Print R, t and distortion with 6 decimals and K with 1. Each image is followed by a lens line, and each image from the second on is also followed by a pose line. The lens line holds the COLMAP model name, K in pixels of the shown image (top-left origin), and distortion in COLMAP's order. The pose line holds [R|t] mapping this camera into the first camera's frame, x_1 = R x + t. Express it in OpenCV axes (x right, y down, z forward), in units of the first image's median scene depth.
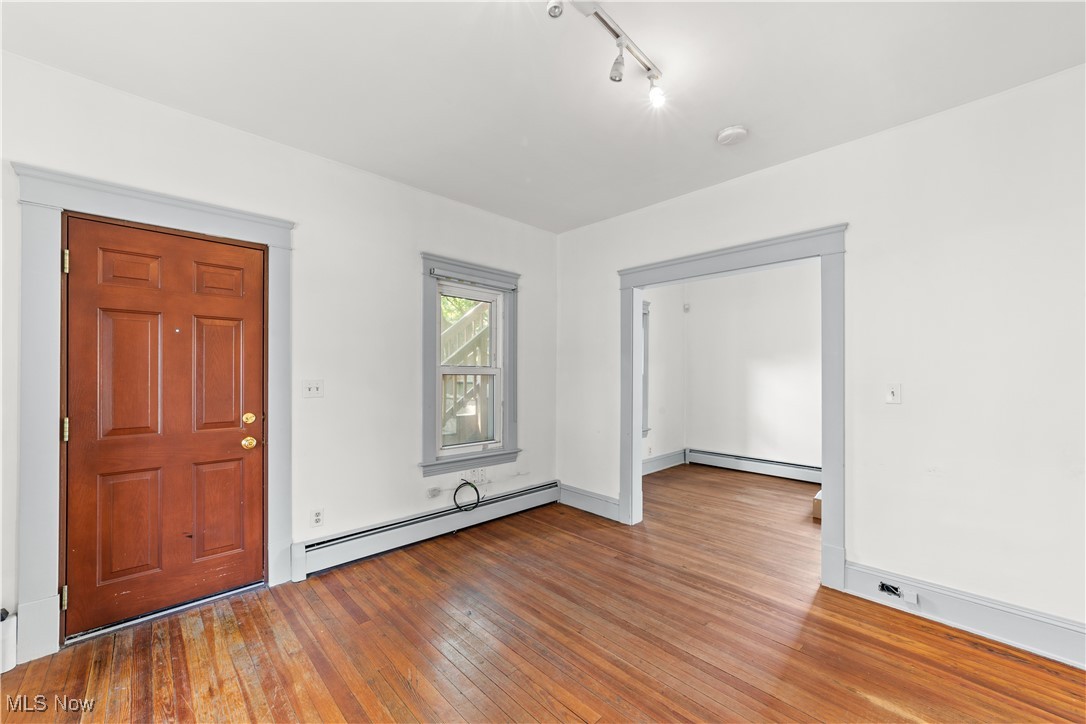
lens RADIAL K [[415.4, 0, 537.8], [0, 415.4, 366.8], [0, 0, 1]] dist [-0.001529, 0.000378]
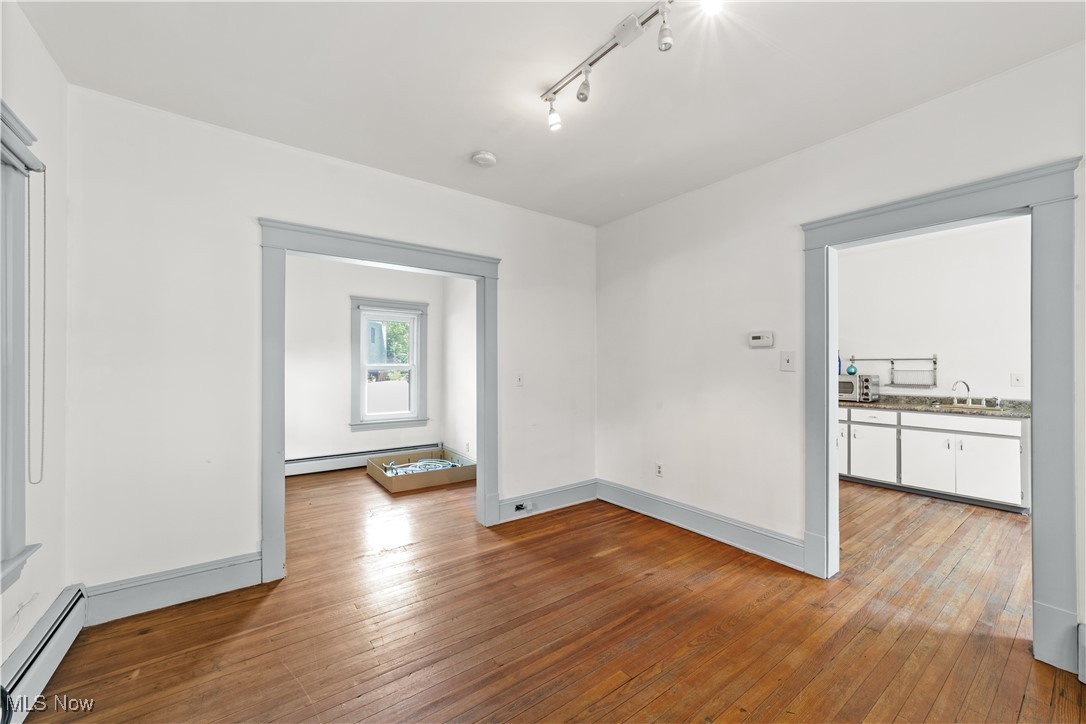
lens RADIAL K [[415.4, 0, 537.8], [0, 415.4, 366.8], [0, 0, 1]] dist [-0.001529, 0.000378]
pose [[0.139186, -0.001004, 0.990266, -0.740861], [-0.014179, 0.999895, 0.003007, 0.006930], [-0.990165, -0.014459, 0.139157, 0.794624]]
